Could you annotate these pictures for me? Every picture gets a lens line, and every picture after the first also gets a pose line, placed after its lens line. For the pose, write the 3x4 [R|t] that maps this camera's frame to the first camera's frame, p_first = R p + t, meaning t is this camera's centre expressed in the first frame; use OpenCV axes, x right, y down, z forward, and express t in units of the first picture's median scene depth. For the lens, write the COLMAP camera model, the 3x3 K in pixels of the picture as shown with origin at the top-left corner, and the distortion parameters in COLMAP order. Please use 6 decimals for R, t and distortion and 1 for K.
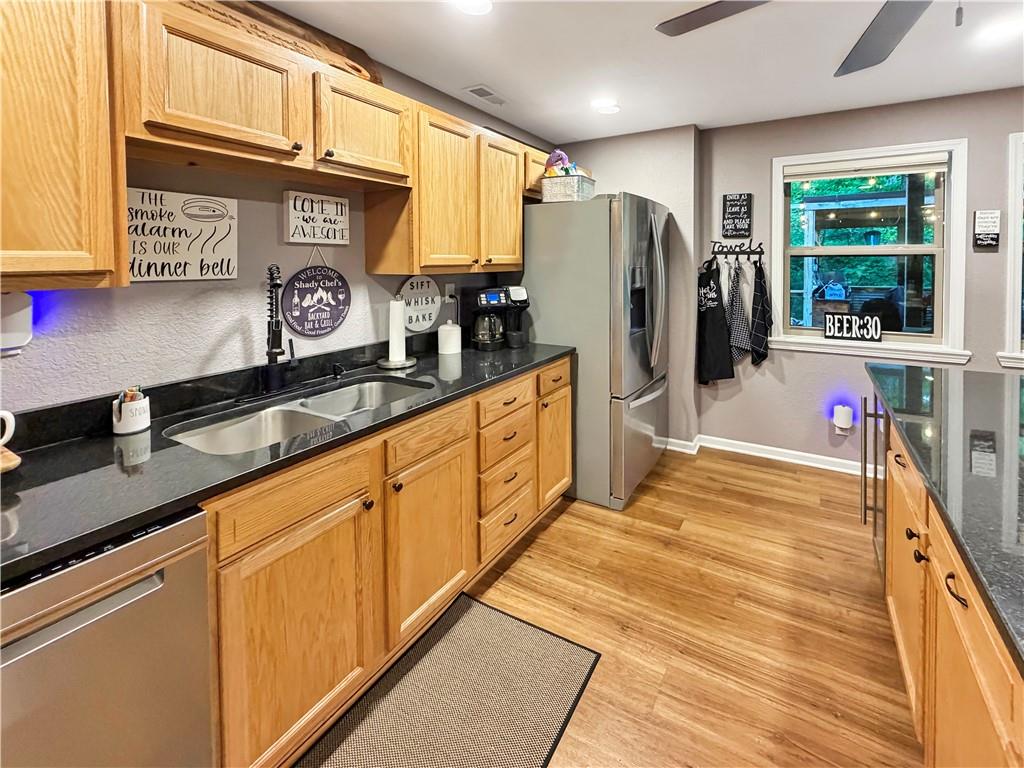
lens RADIAL K [[433.1, 0, 552.7], [0, 433.1, 271.6], [0, 0, 1]] dist [0.000892, 0.000192]
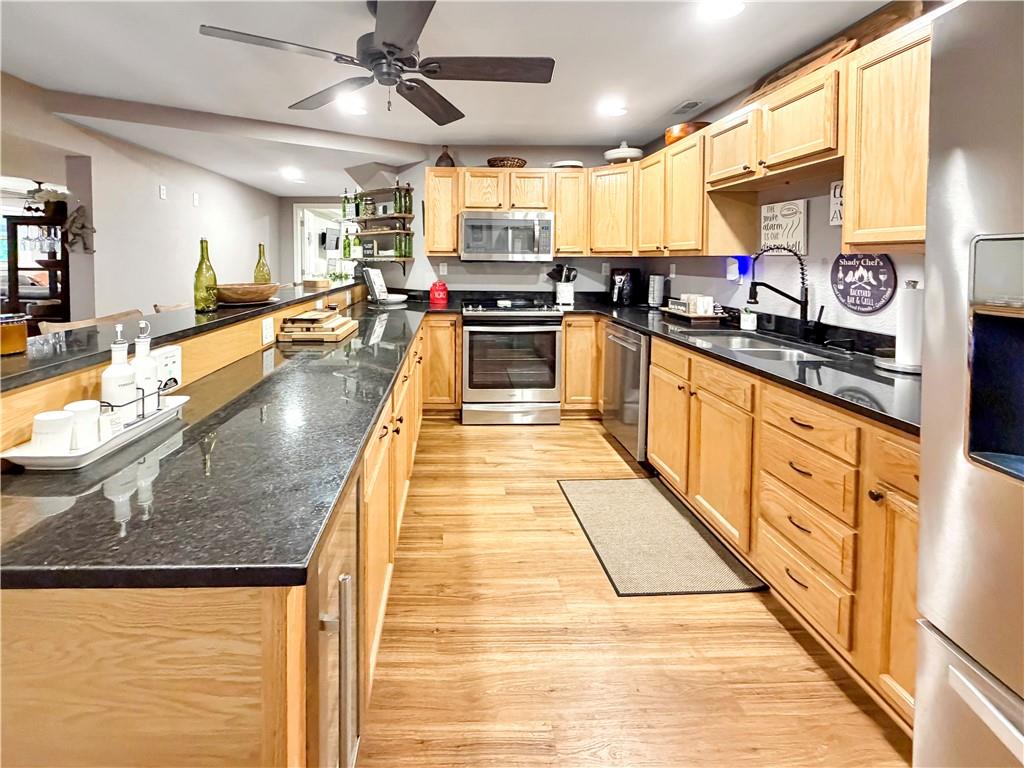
lens RADIAL K [[444.6, 0, 455.2], [0, 444.6, 275.5], [0, 0, 1]] dist [-0.000823, -0.000126]
pose [[-0.854695, 0.026644, -0.518447, 0.852021], [-0.007726, 0.997919, 0.064023, -0.001178], [0.519073, 0.058726, -0.852710, 1.405044]]
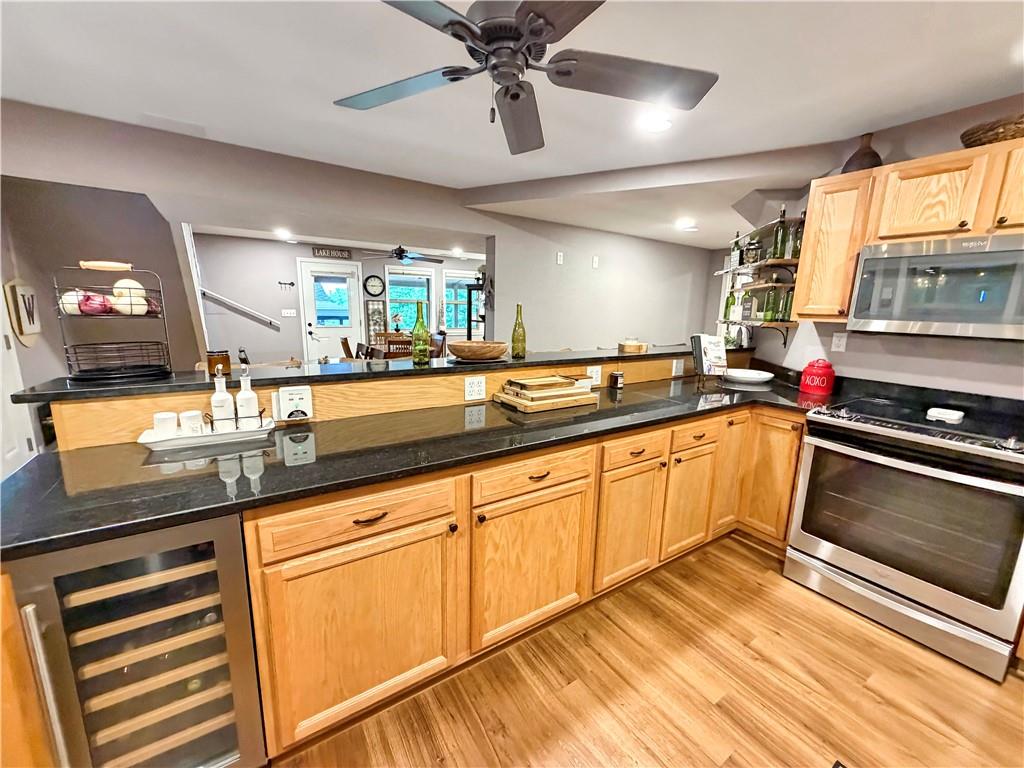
lens RADIAL K [[411.8, 0, 512.6], [0, 411.8, 388.0], [0, 0, 1]] dist [0.001635, 0.000062]
pose [[-0.896405, -0.096003, 0.432715, 0.112950], [-0.004321, 0.978108, 0.208053, -0.018378], [-0.443215, 0.184630, -0.877195, 1.137718]]
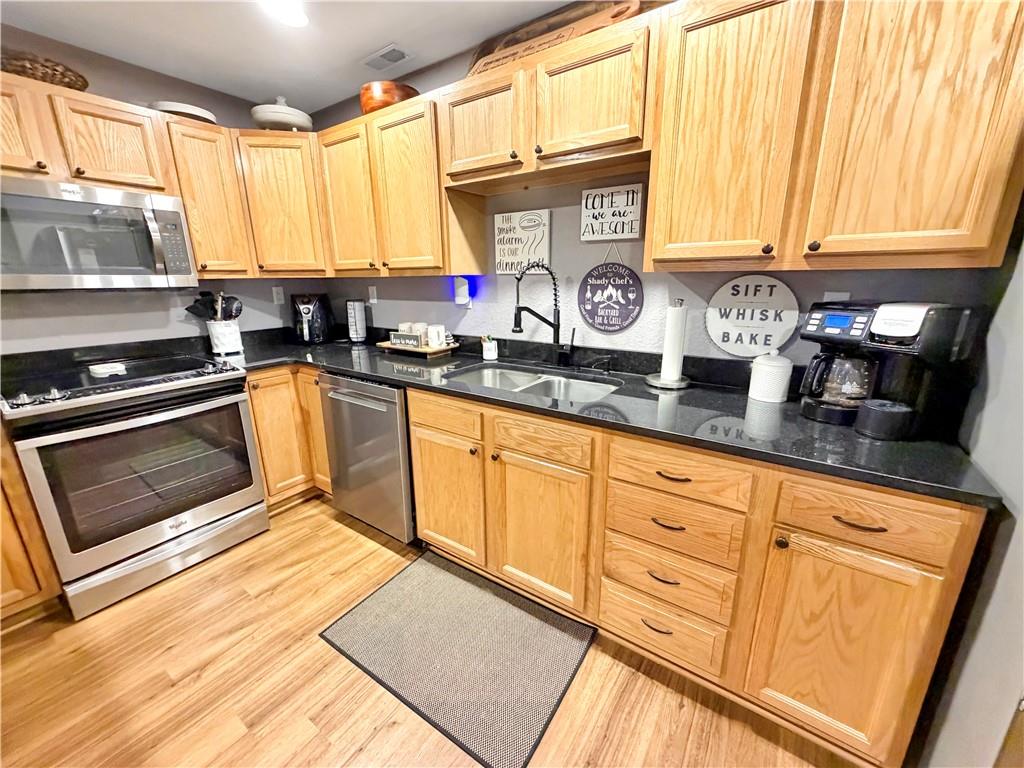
lens RADIAL K [[417.3, 0, 505.5], [0, 417.3, 393.2], [0, 0, 1]] dist [0.000832, 0.000010]
pose [[-0.092133, 0.277815, -0.956206, 0.510994], [-0.012362, 0.959897, 0.280079, 0.009299], [0.995670, 0.037625, -0.085003, 0.844610]]
